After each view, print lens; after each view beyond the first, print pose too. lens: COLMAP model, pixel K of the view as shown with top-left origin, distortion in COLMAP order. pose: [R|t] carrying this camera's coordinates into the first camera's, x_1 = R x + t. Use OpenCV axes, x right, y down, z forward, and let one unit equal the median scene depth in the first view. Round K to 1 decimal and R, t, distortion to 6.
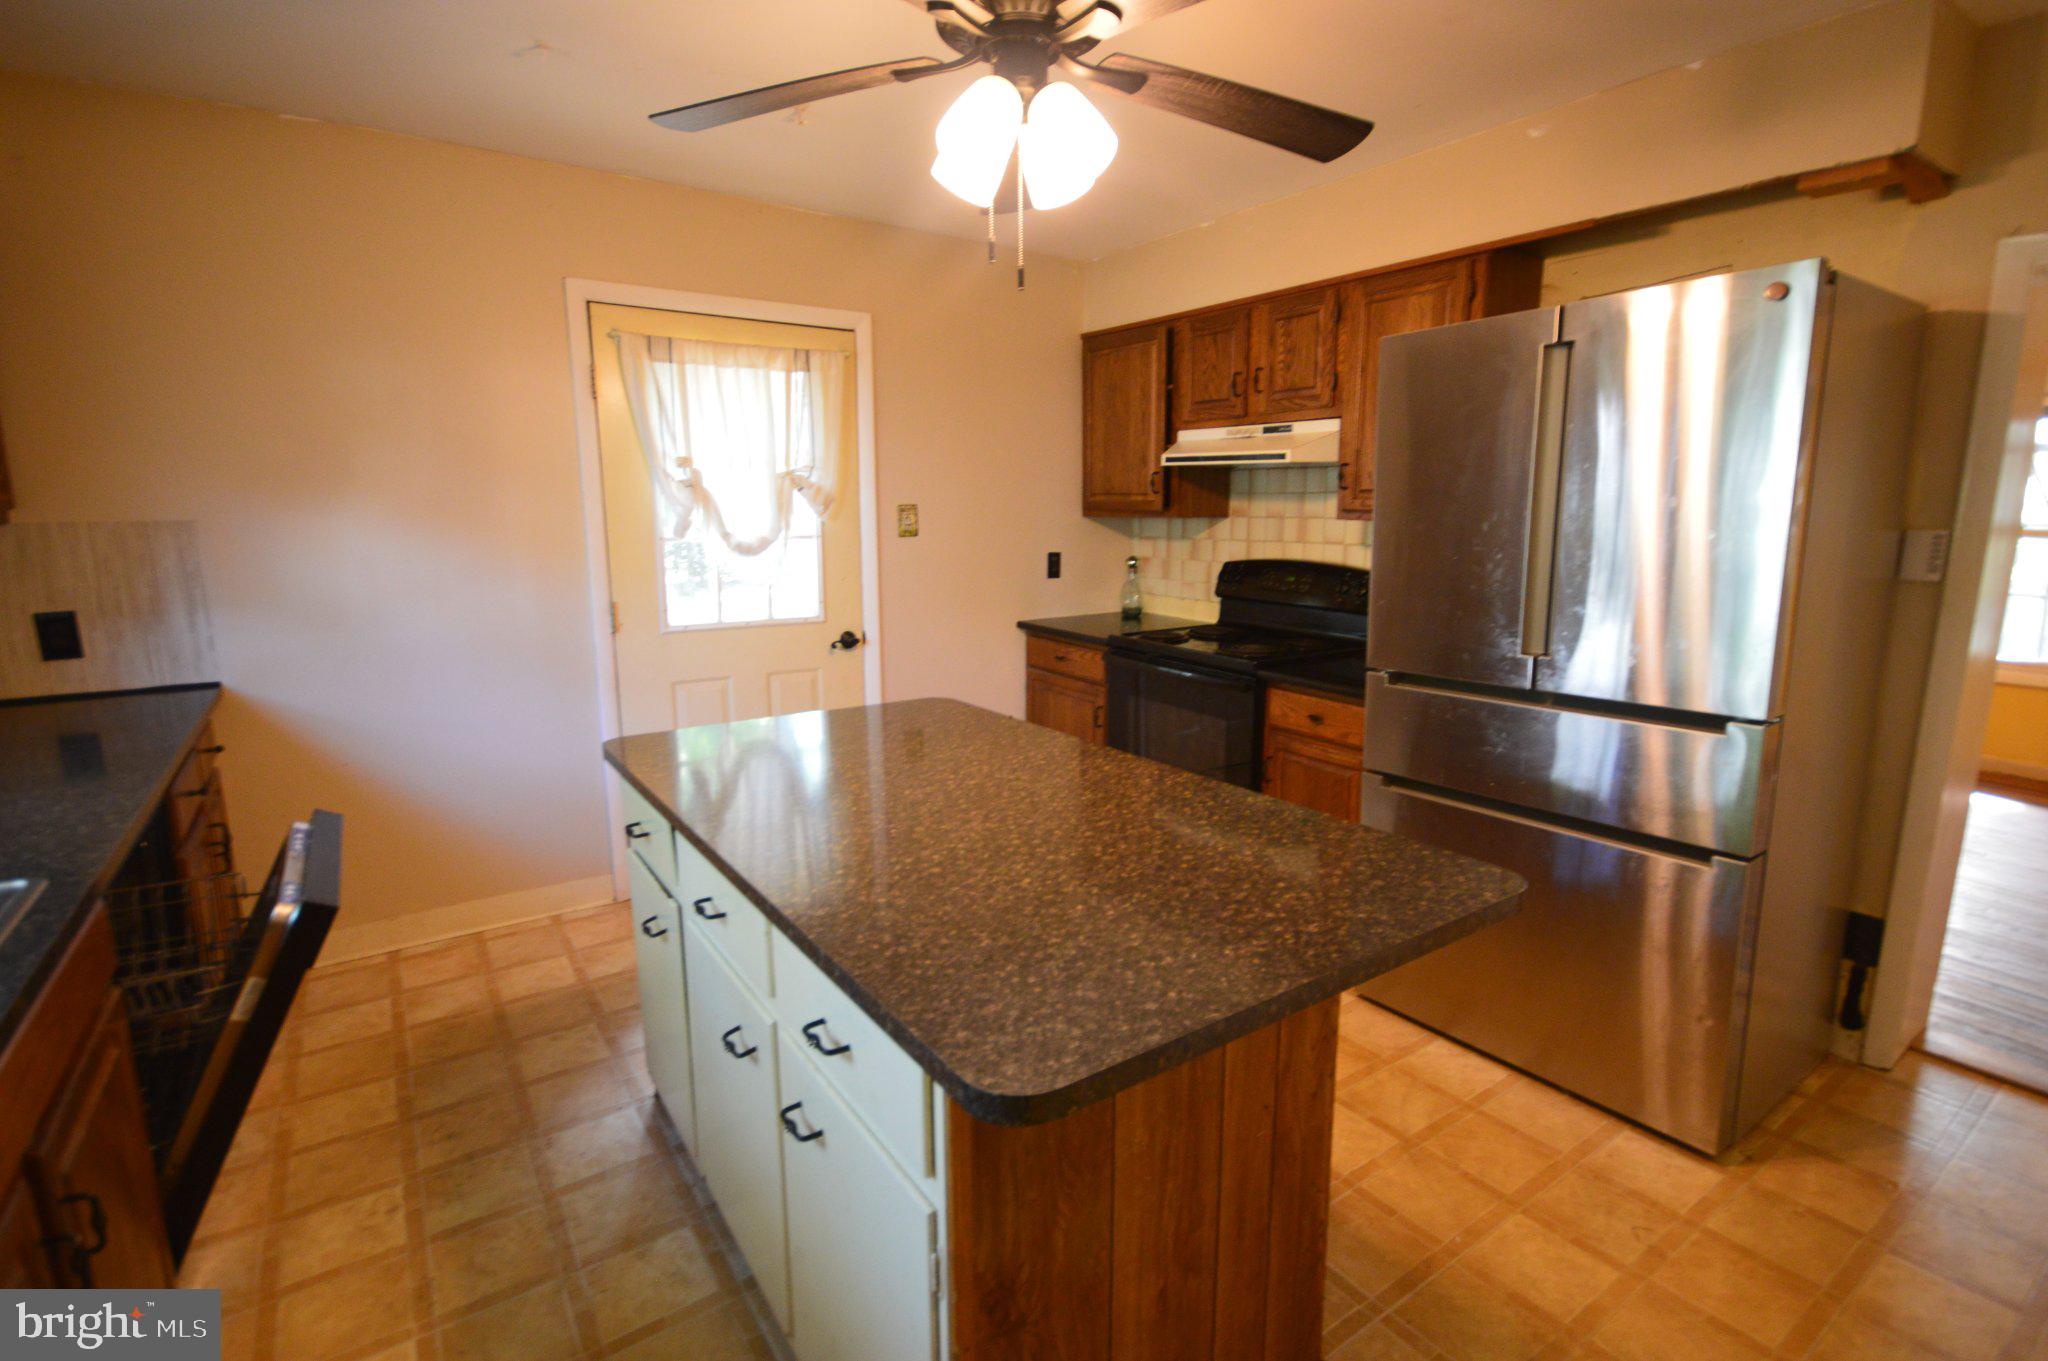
lens RADIAL K [[945.8, 0, 1023.6], [0, 945.8, 674.1], [0, 0, 1]] dist [0.002545, -0.000335]
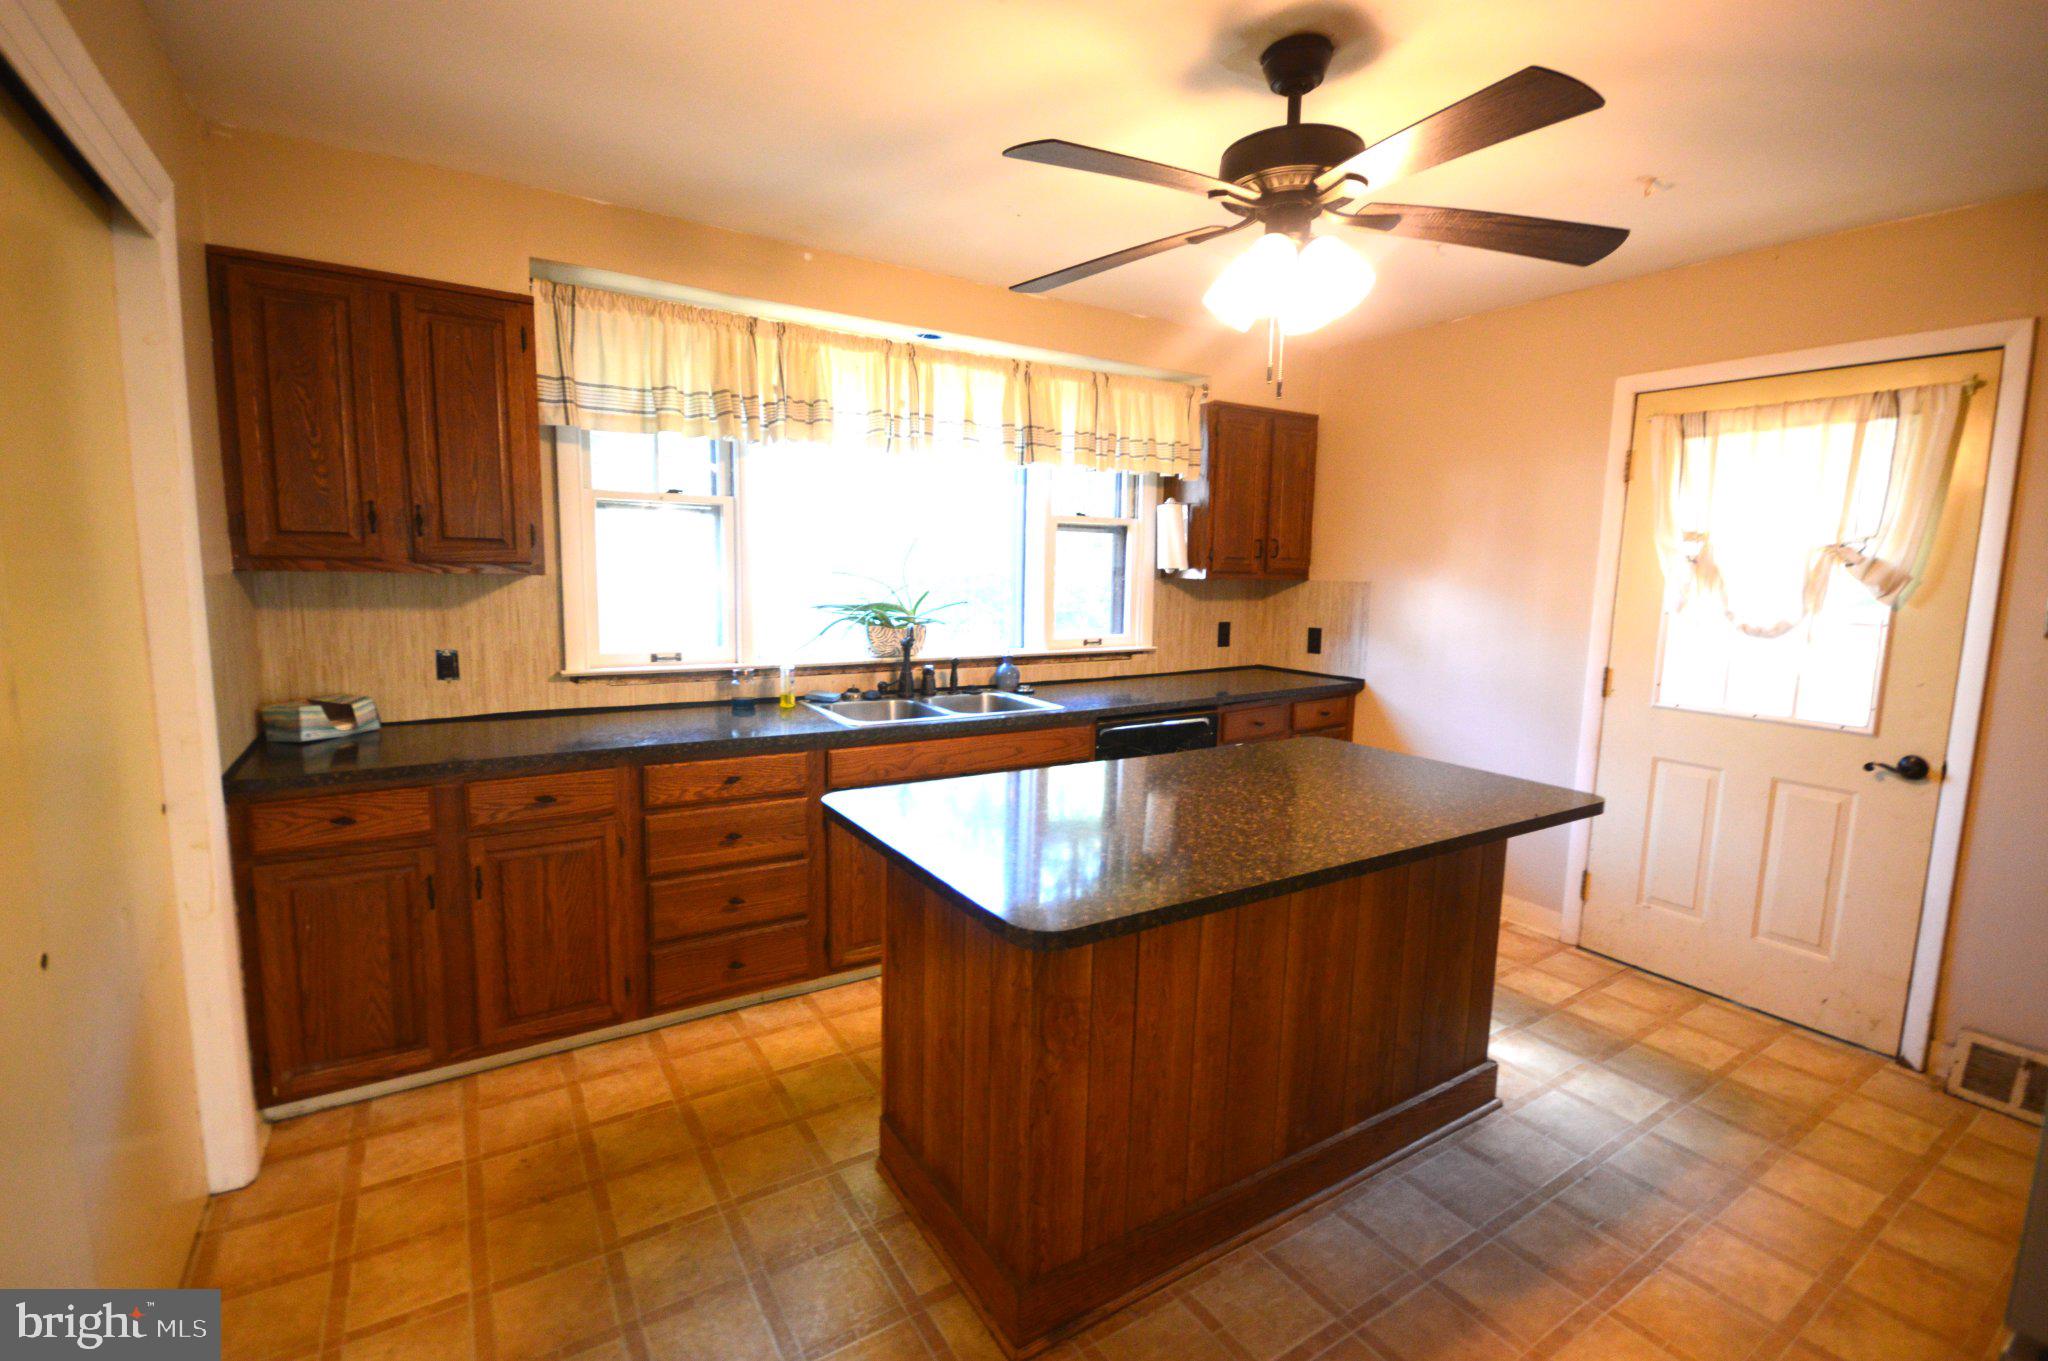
lens RADIAL K [[919.0, 0, 1022.4], [0, 919.0, 682.1], [0, 0, 1]] dist [-0.002243, -0.000091]
pose [[-0.044238, 0.135039, -0.989852, 0.622889], [-0.186346, 0.972317, 0.140975, -0.083265], [0.981488, 0.190691, -0.017849, 0.368525]]
